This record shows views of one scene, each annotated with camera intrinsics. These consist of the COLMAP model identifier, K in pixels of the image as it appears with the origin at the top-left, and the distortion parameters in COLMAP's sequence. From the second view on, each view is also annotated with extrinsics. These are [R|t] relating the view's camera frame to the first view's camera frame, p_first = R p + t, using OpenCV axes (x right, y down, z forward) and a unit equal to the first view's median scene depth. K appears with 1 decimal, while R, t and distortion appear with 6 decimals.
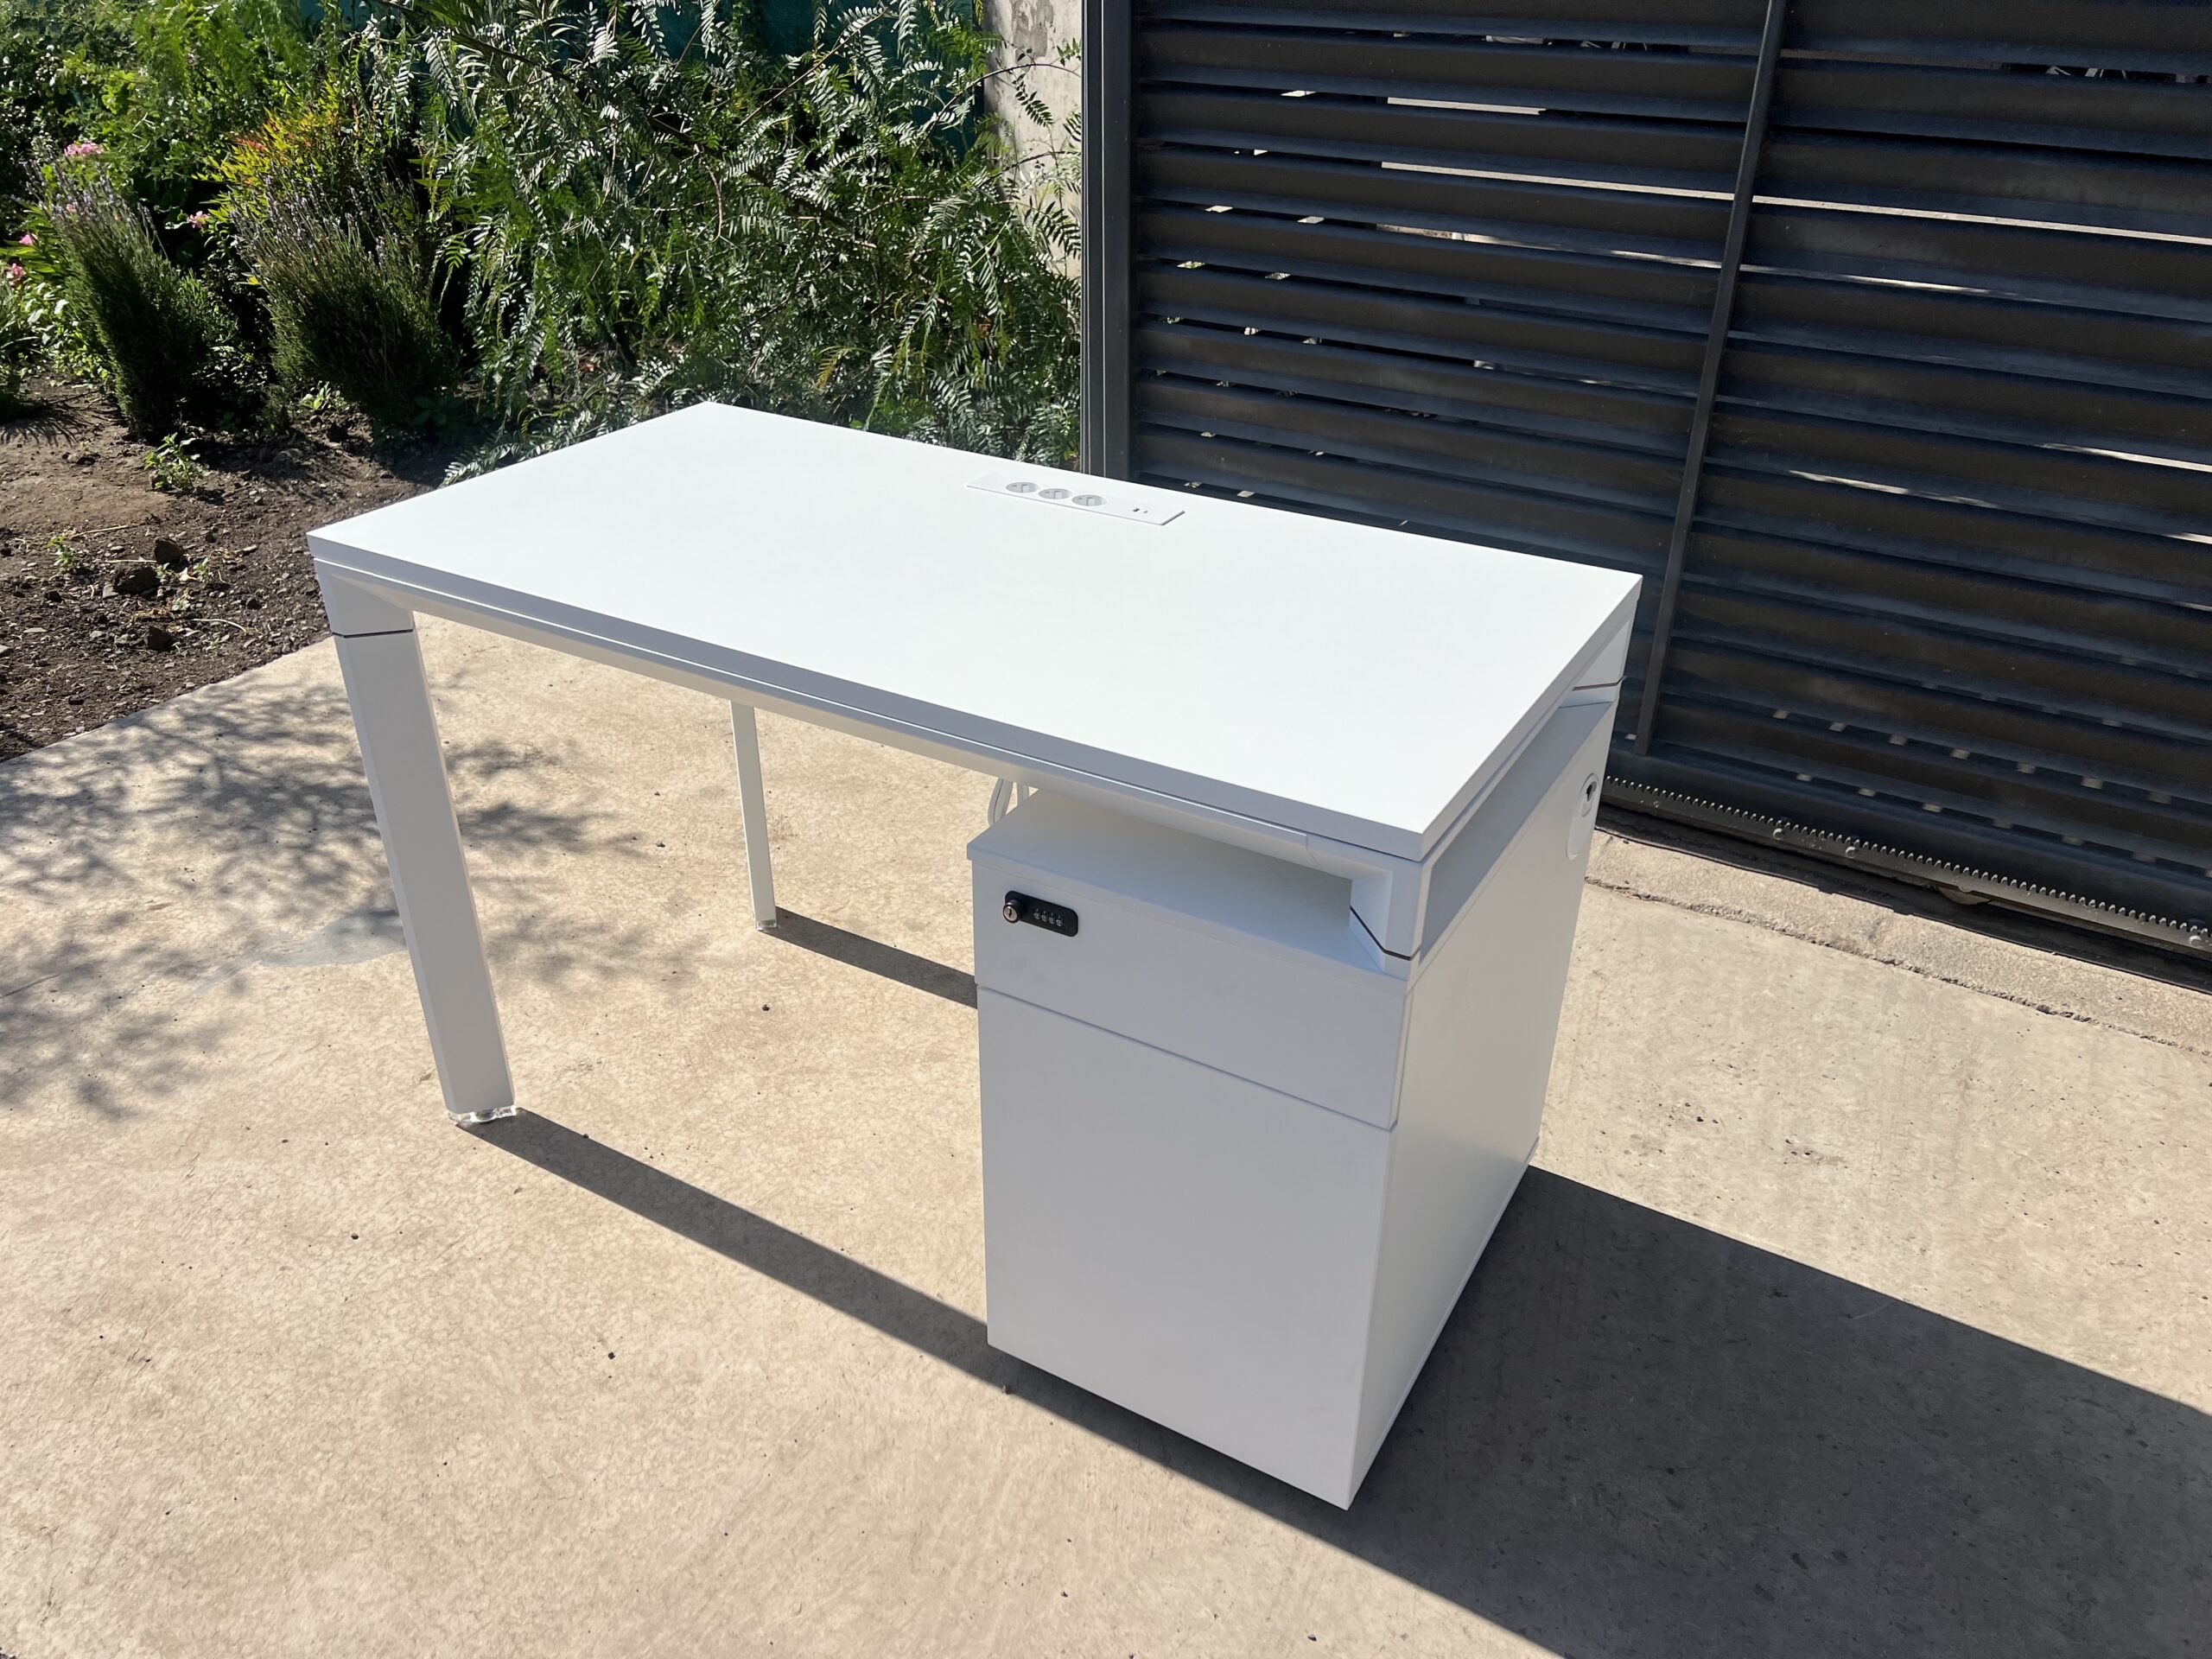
lens RADIAL K [[1688.7, 0, 1104.4], [0, 1688.7, 827.5], [0, 0, 1]] dist [0.053390, -0.058933]
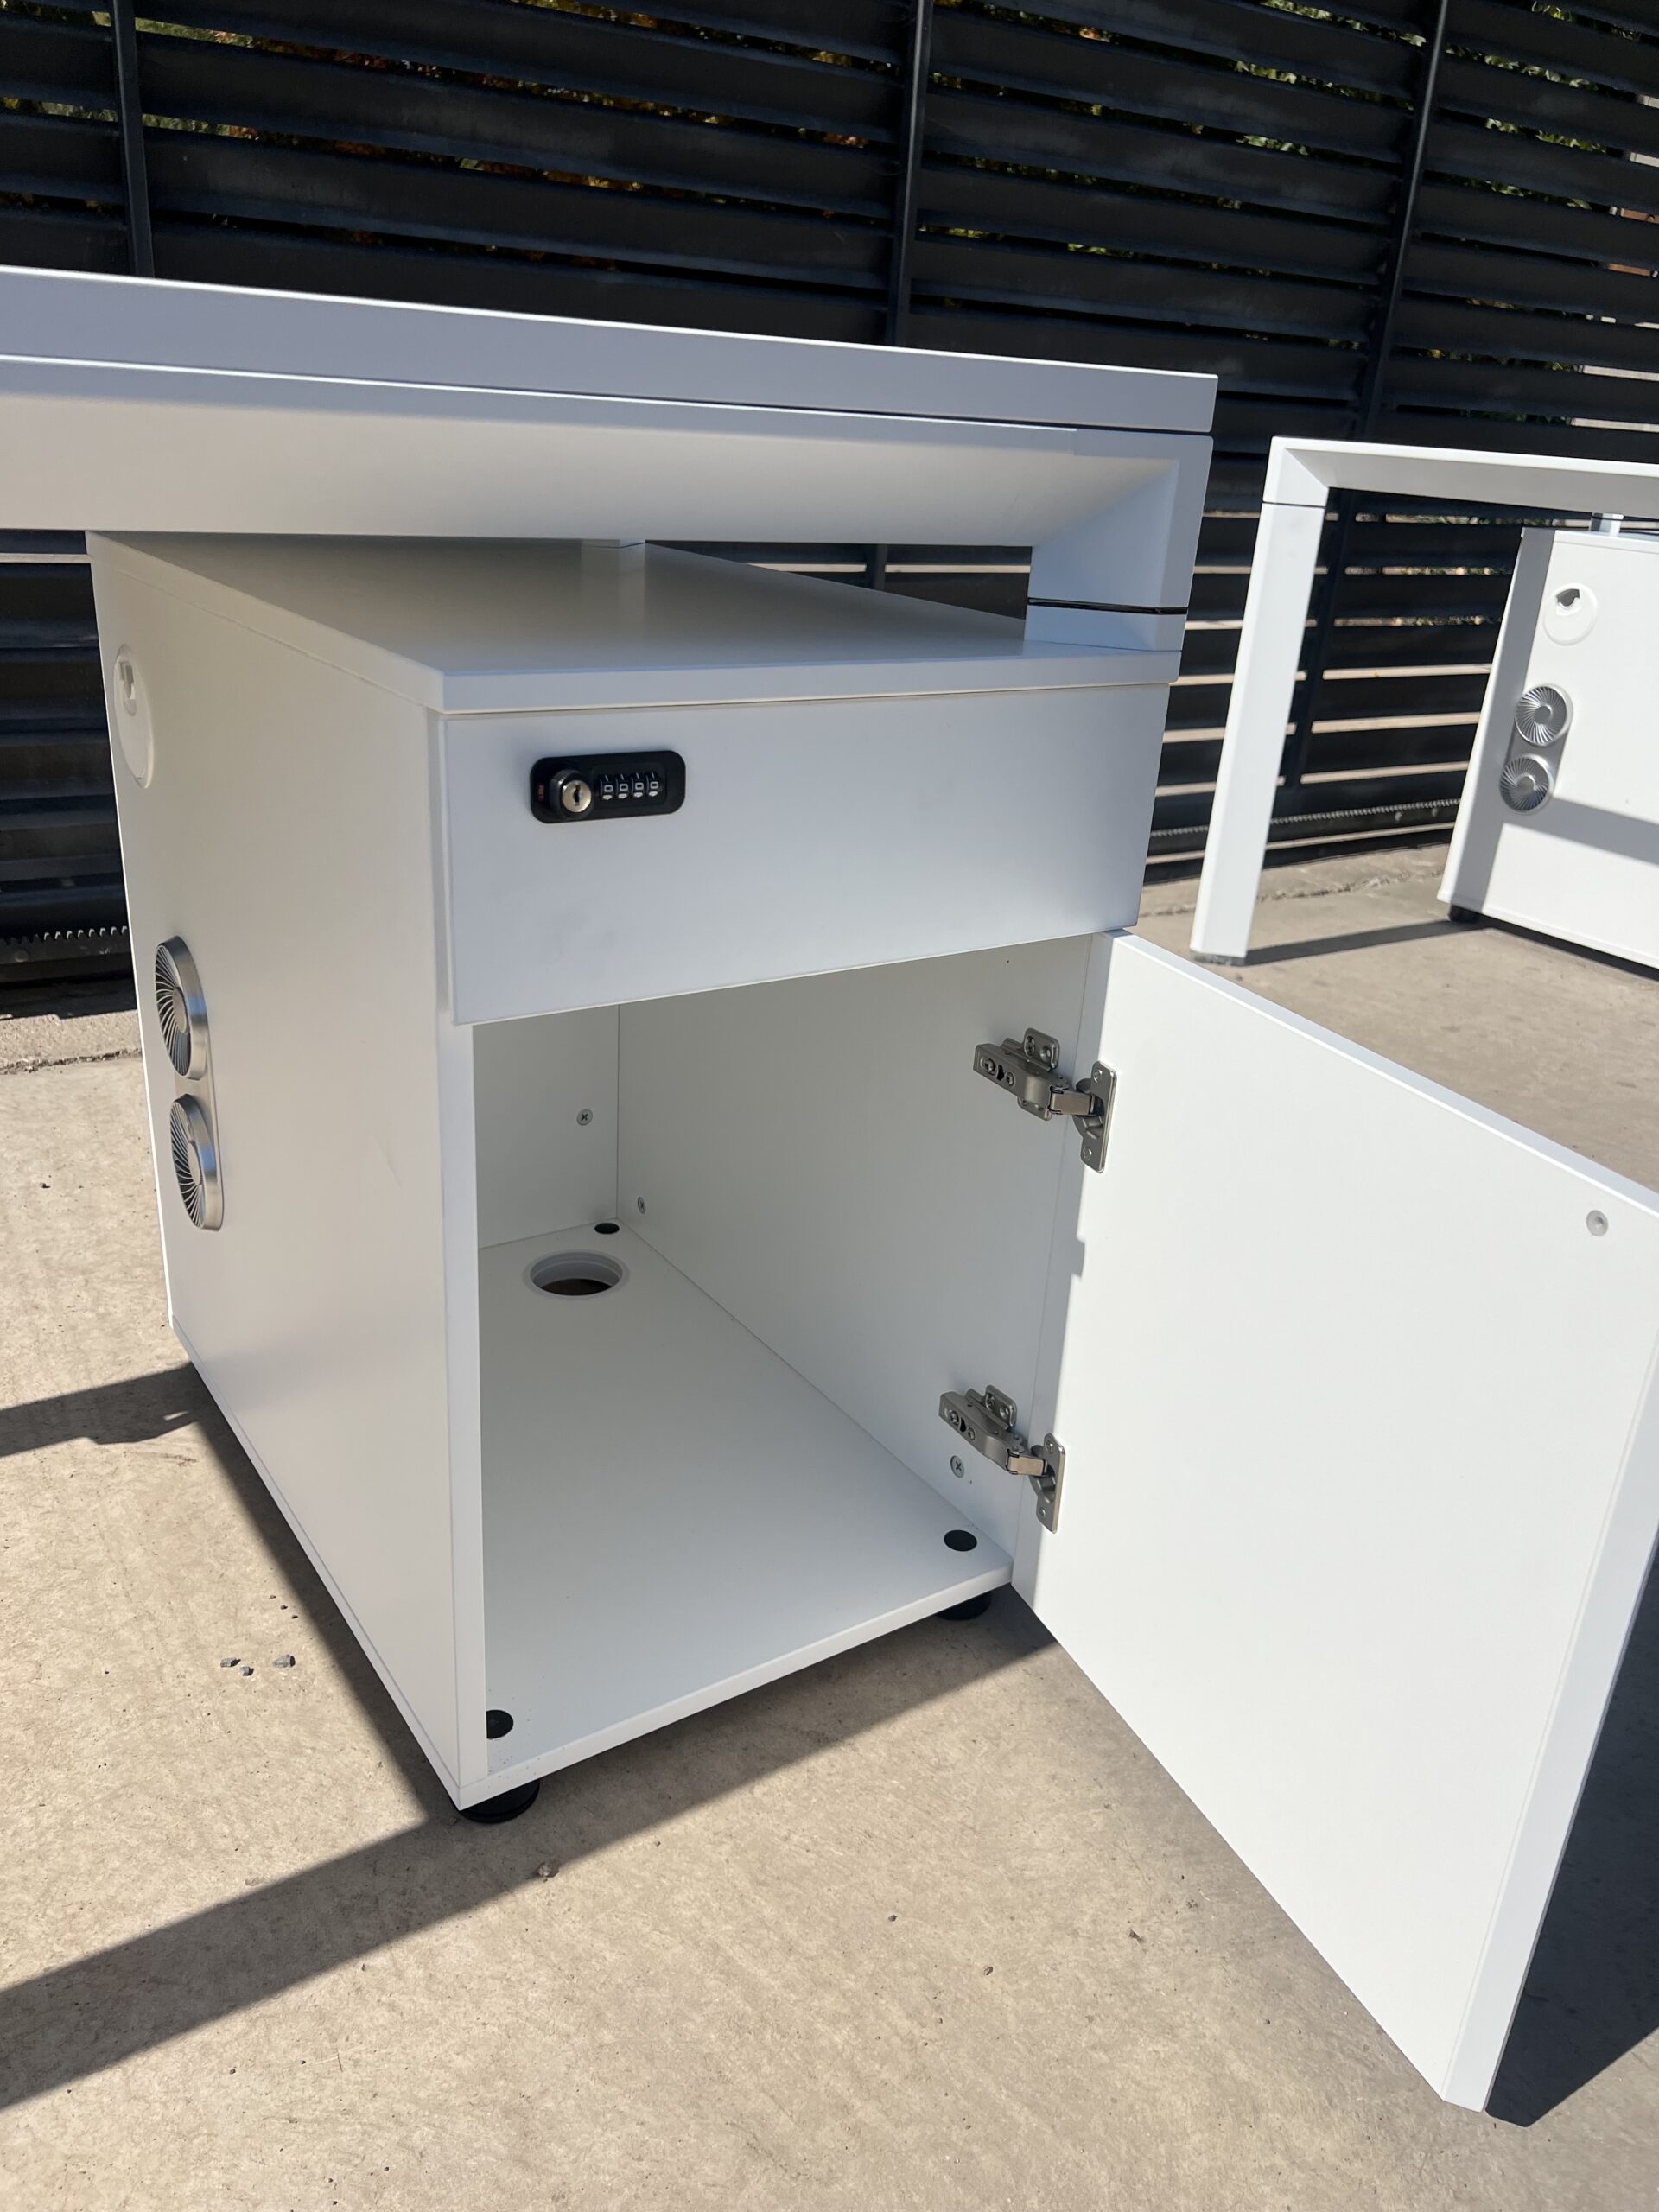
lens RADIAL K [[1688.7, 0, 821.9], [0, 1688.7, 1087.0], [0, 0, 1]] dist [0.053390, -0.058933]
pose [[0.440987, -0.320774, 0.838233, -0.363614], [0.393339, 0.908555, 0.140753, 0.067722], [-0.806731, 0.267640, 0.526834, 0.561389]]
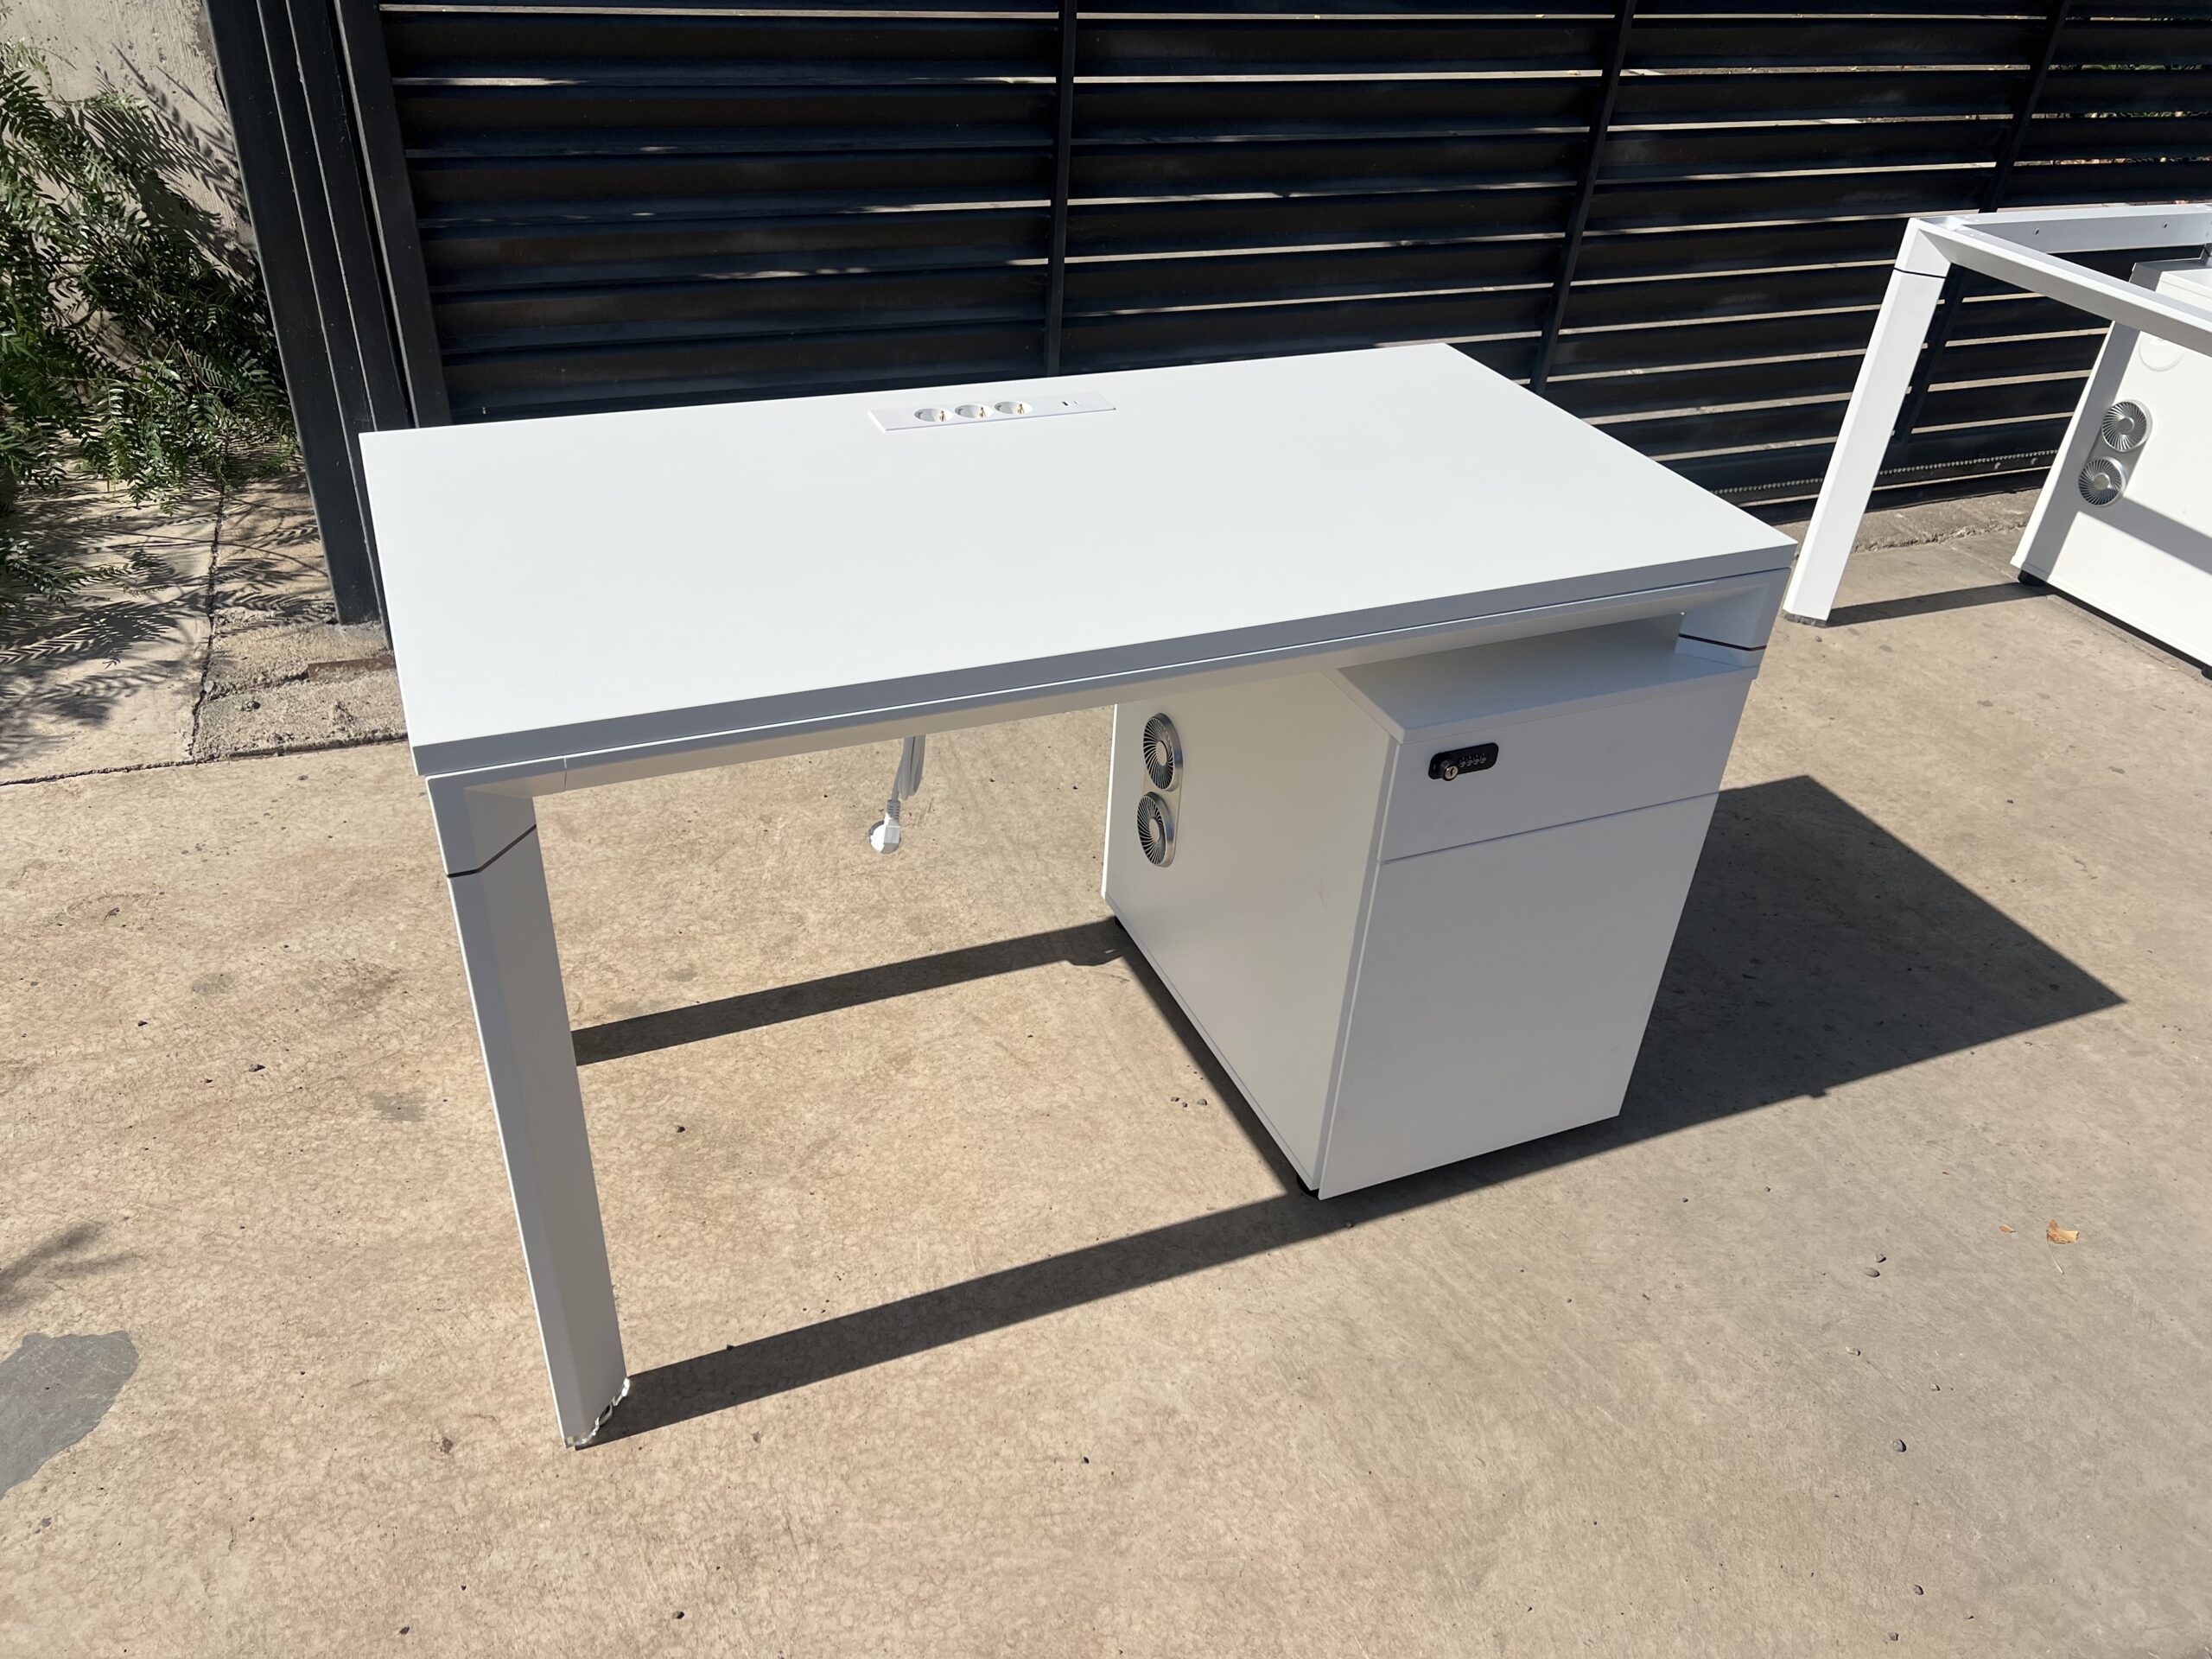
lens RADIAL K [[1688.7, 0, 1099.6], [0, 1688.7, 816.0], [0, 0, 1]] dist [0.053390, -0.058933]
pose [[0.599037, -0.418765, 0.682489, -0.733863], [0.347673, 0.903833, 0.249418, -0.210979], [-0.721303, 0.087873, 0.687022, 0.340590]]
